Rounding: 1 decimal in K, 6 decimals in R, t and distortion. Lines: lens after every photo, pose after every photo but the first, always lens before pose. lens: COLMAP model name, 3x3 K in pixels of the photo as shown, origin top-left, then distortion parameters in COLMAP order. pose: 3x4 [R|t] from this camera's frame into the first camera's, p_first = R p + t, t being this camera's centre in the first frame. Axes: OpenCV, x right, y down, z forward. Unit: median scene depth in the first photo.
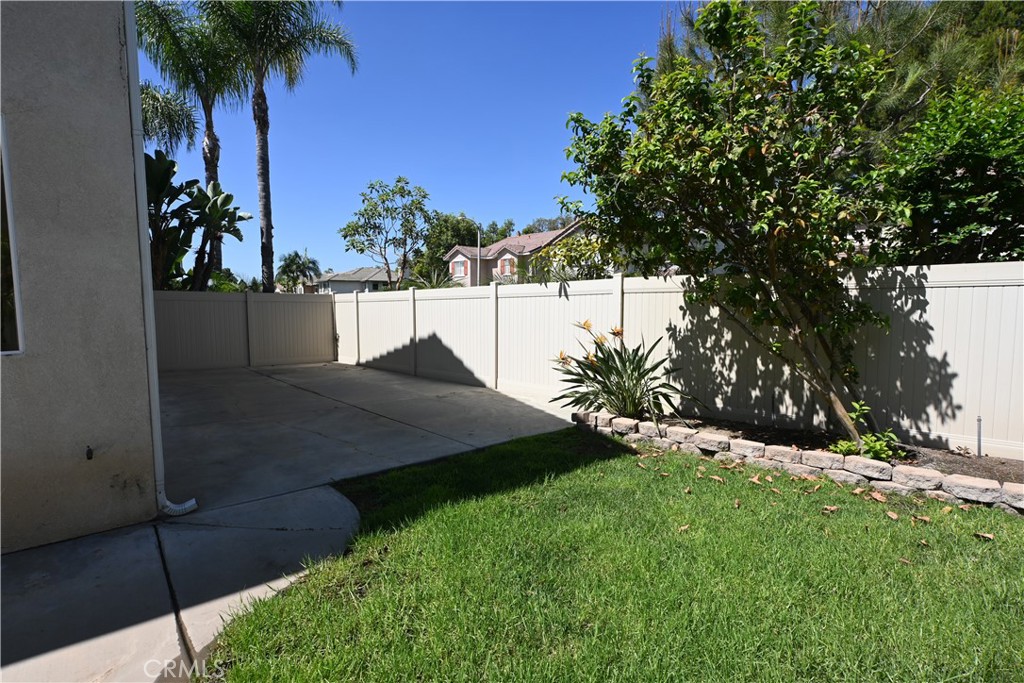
lens RADIAL K [[501.7, 0, 512.5], [0, 501.7, 343.2], [0, 0, 1]] dist [0.002472, 0.000468]
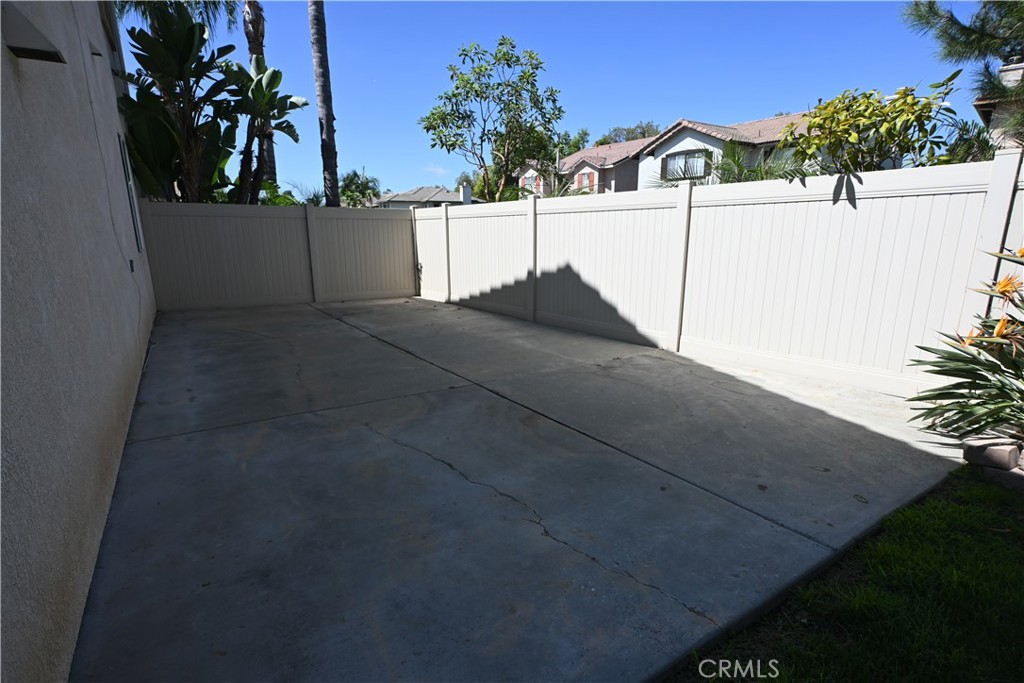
lens RADIAL K [[501.7, 0, 510.5], [0, 501.7, 343.3], [0, 0, 1]] dist [0.002472, 0.000468]
pose [[0.993693, 0.024188, -0.109491, -0.128196], [-0.007569, 0.988699, 0.149721, -0.011676], [0.111875, -0.147948, 0.982647, 0.246353]]
